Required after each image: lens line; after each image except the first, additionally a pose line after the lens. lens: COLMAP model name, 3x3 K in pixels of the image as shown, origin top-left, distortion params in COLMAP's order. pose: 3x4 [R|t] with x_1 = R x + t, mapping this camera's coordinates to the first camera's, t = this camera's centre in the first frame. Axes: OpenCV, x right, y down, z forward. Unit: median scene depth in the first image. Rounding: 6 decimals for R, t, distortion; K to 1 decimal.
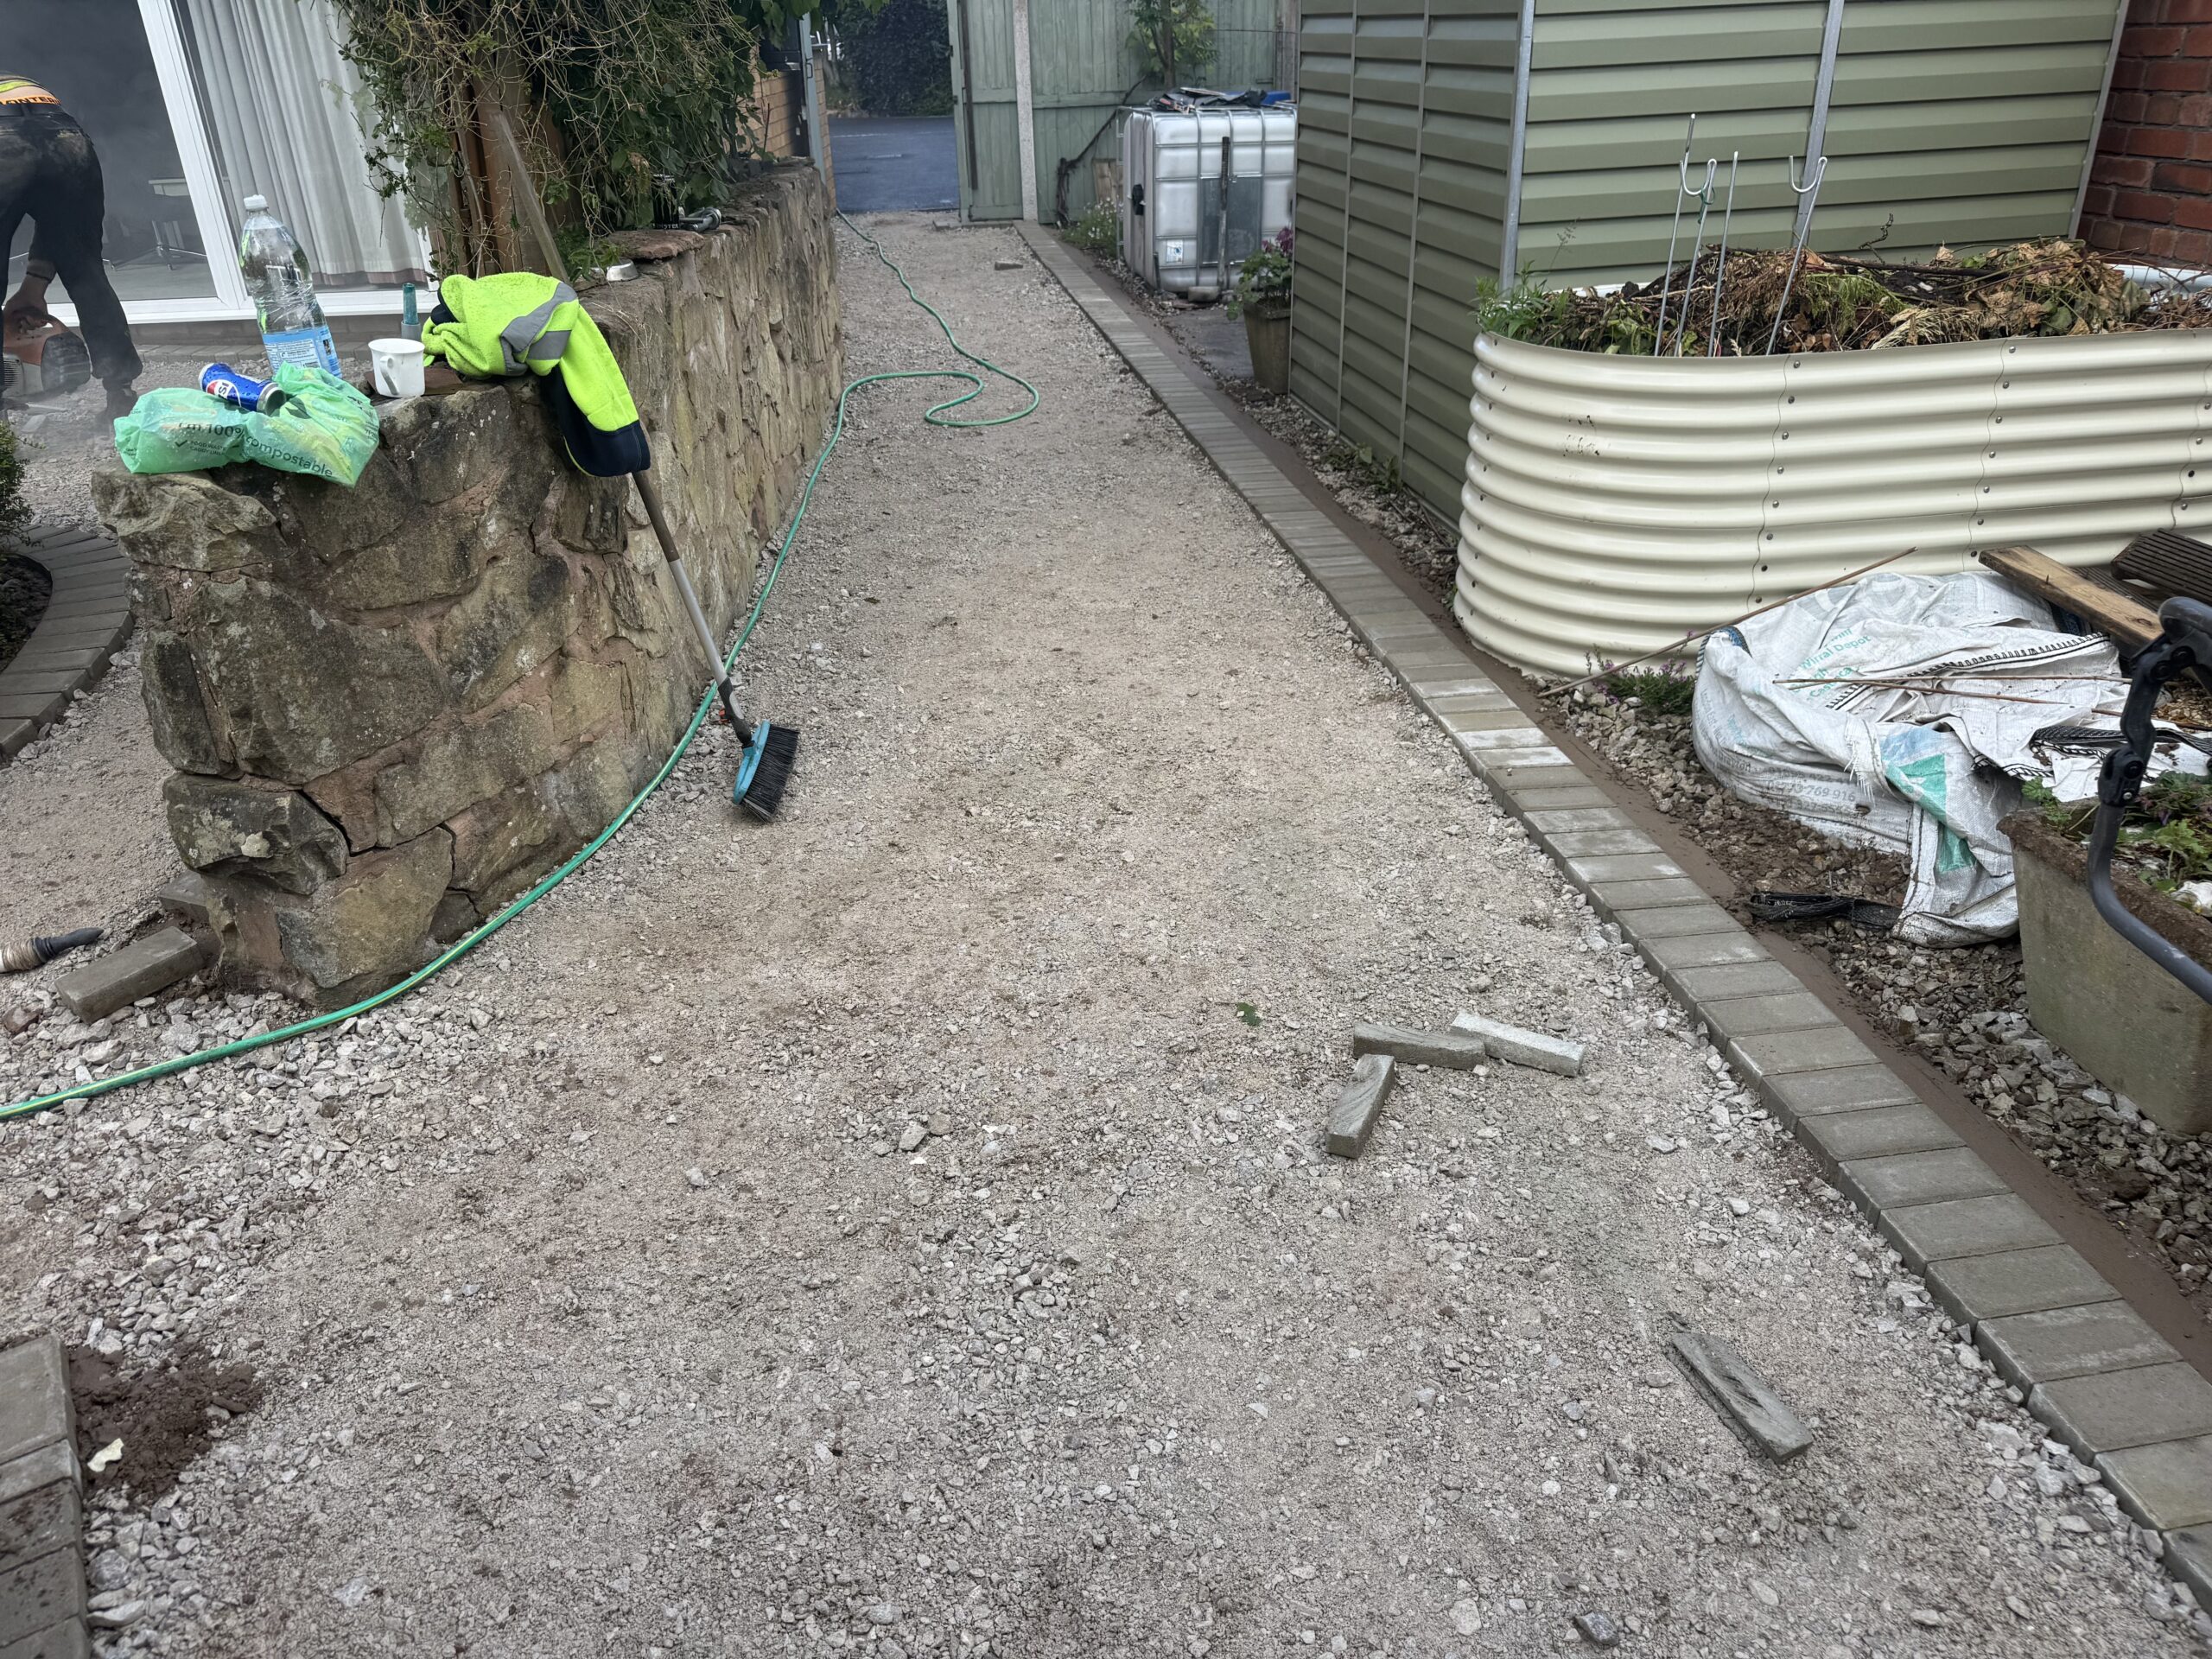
lens RADIAL K [[1562.3, 0, 1100.6], [0, 1562.3, 825.4], [0, 0, 1]] dist [0.030493, -0.046394]
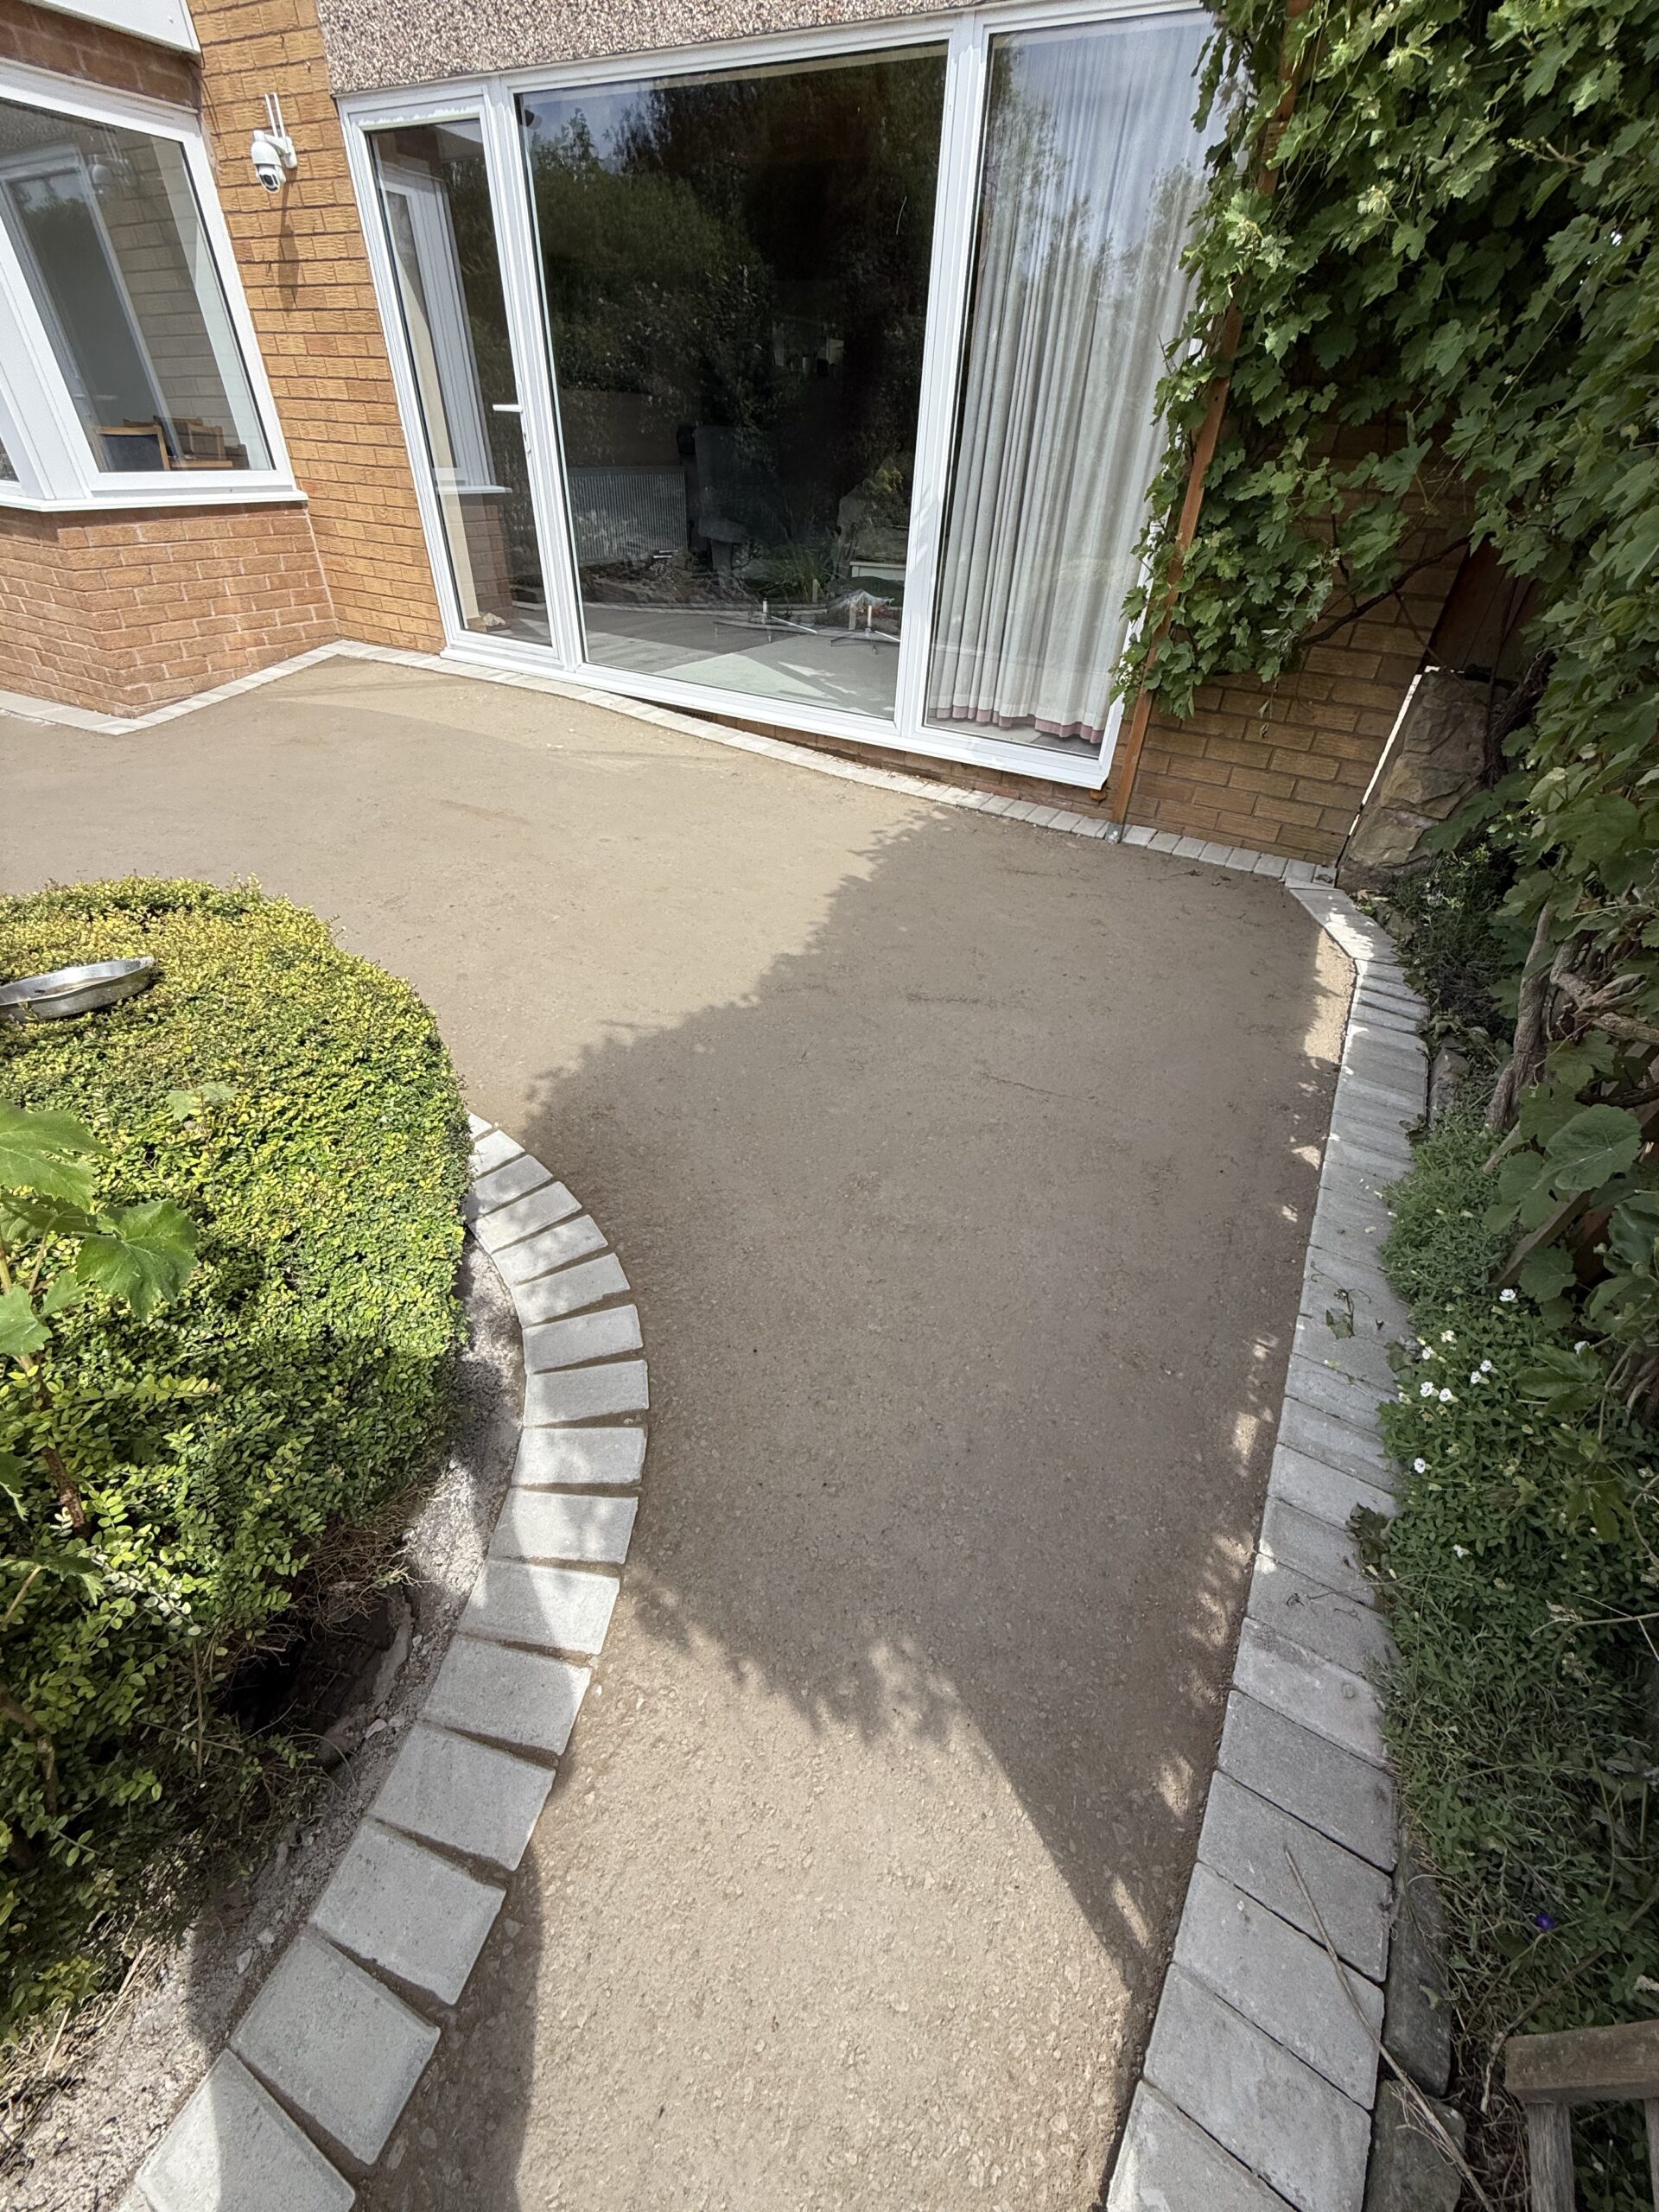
lens RADIAL K [[881.0, 0, 829.5], [0, 881.0, 1106.0], [0, 0, 1]] dist [-0.002415, 0.000038]
pose [[0.845196, 0.376433, -0.379396, -0.698575], [-0.299757, 0.921590, 0.246610, -0.565319], [0.442480, -0.094707, 0.891763, 1.087694]]
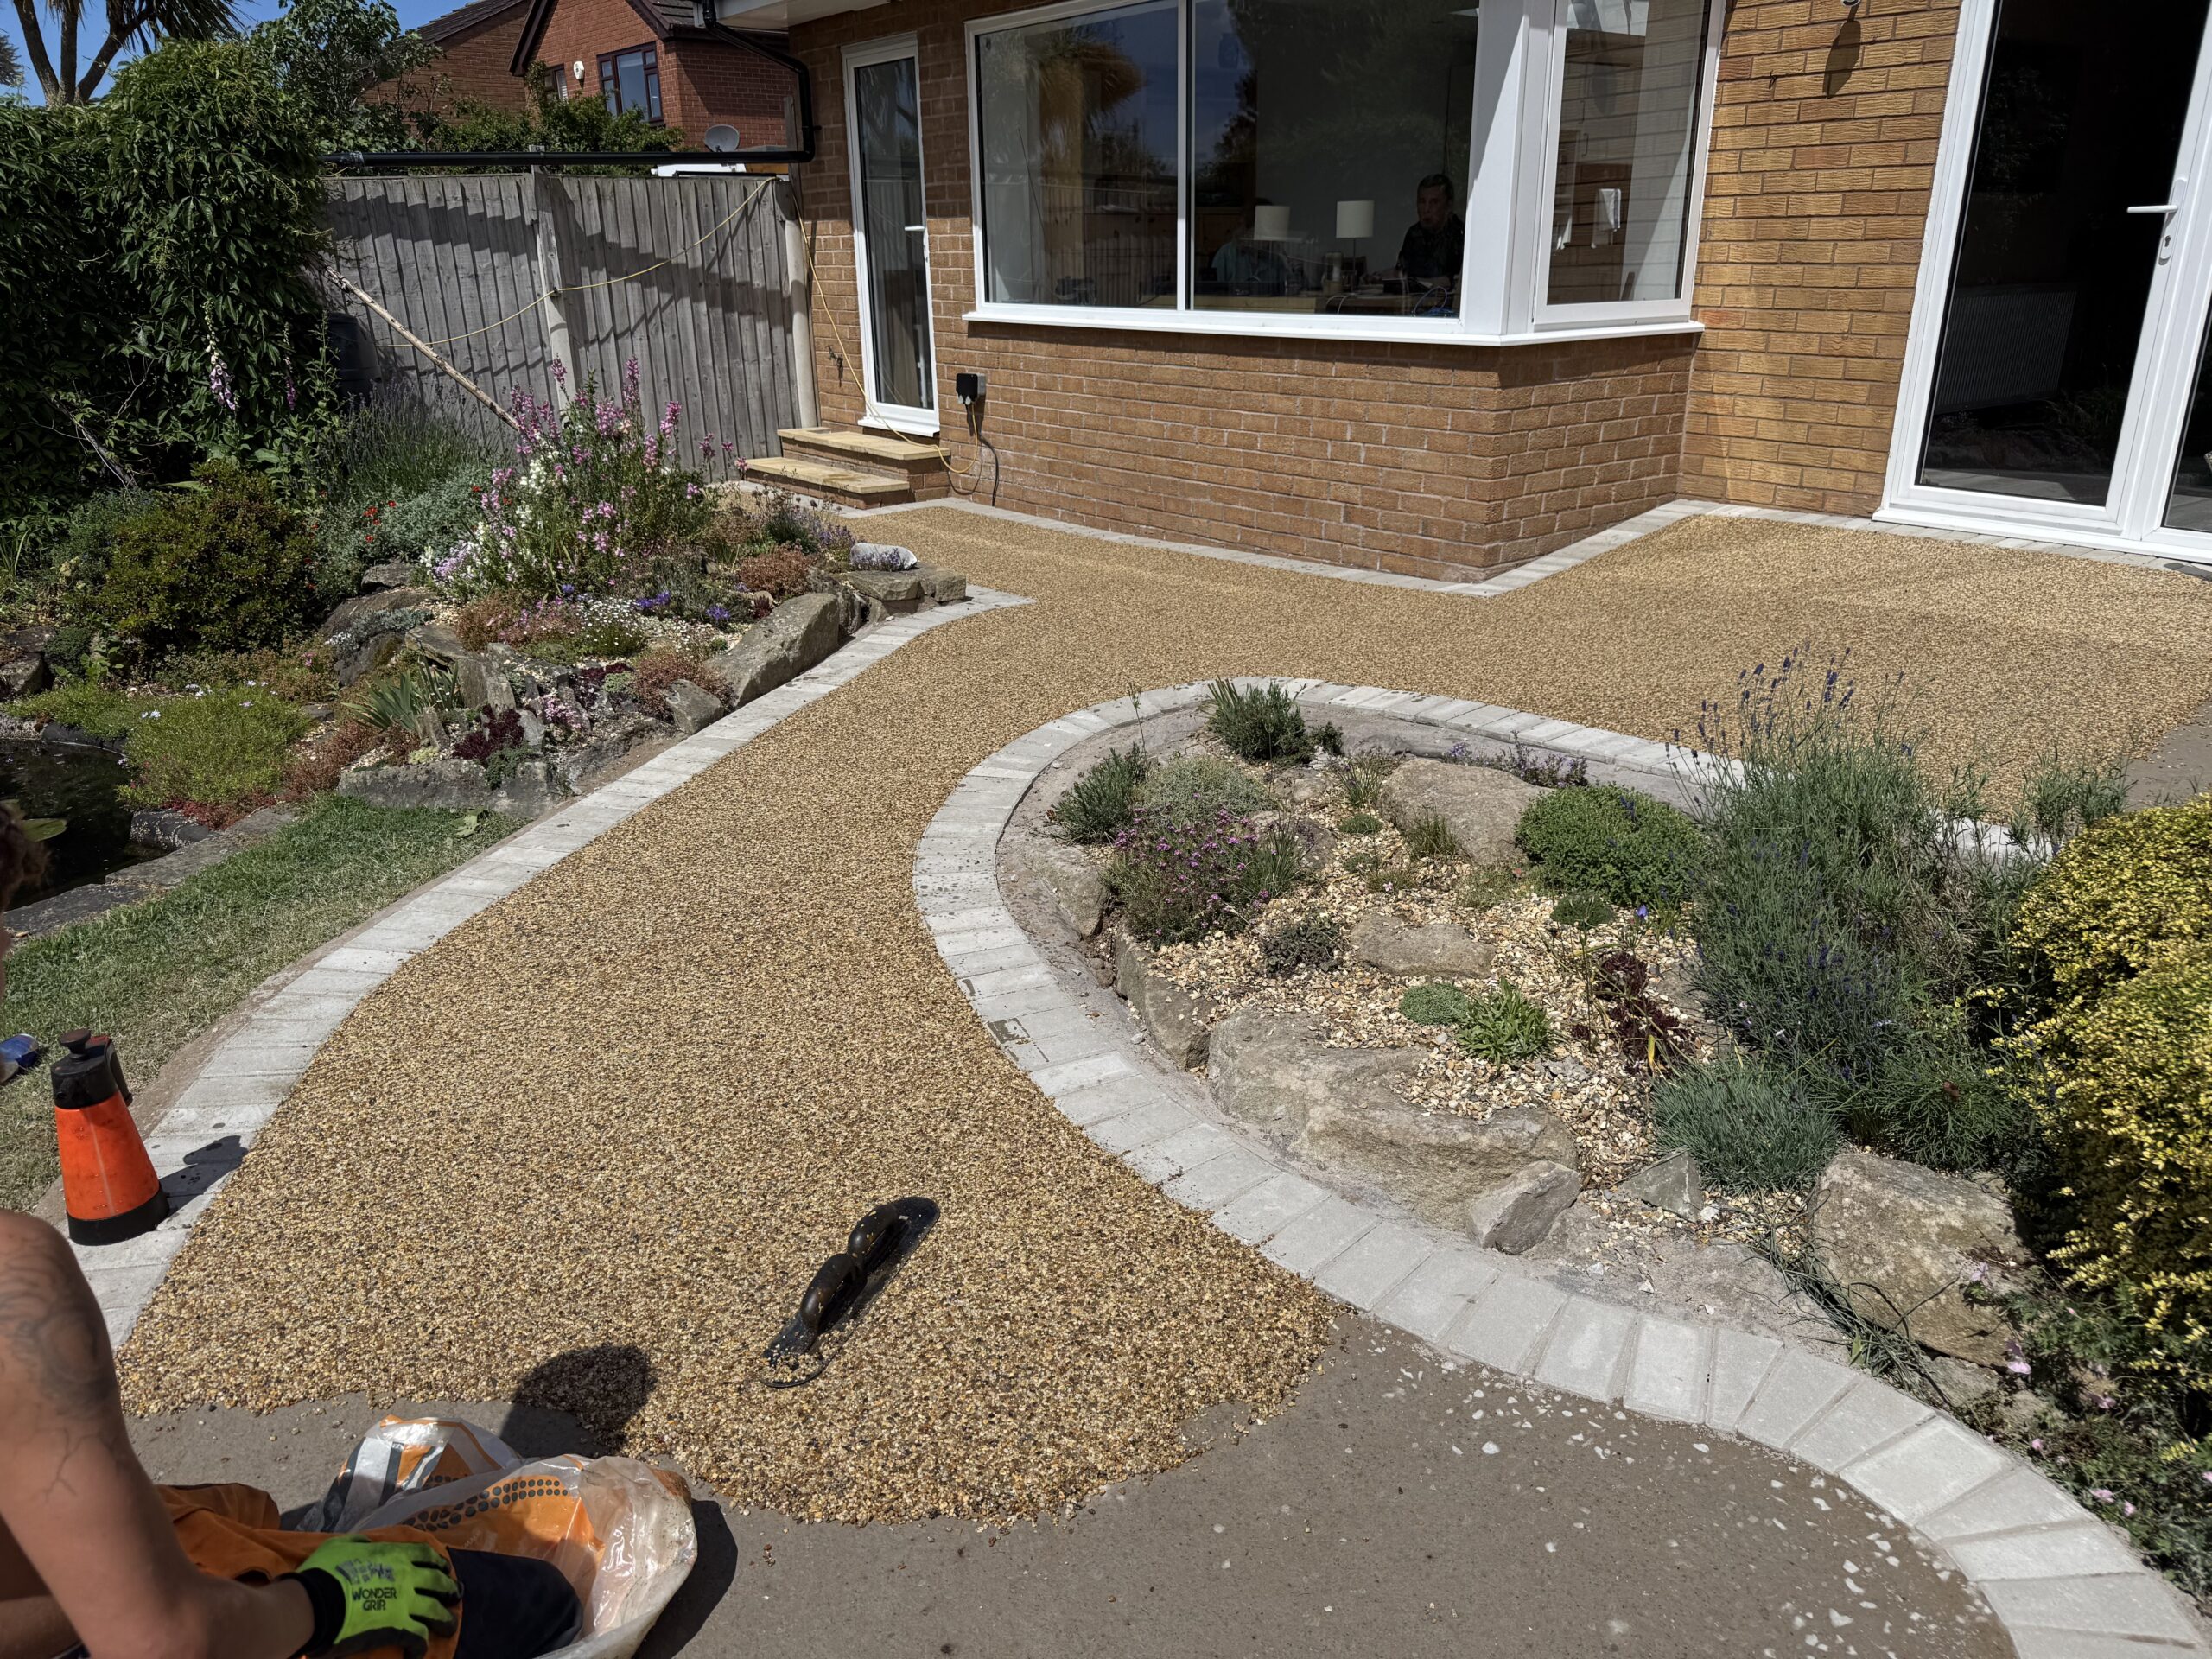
lens RADIAL K [[1546.1, 0, 1112.8], [0, 1546.1, 830.9], [0, 0, 1]] dist [0.085369, -0.123334]
pose [[0.568933, 0.311462, -0.761122, -1.142967], [-0.380641, 0.920134, 0.092006, -0.134165], [0.728991, 0.237369, 0.642050, 0.337011]]
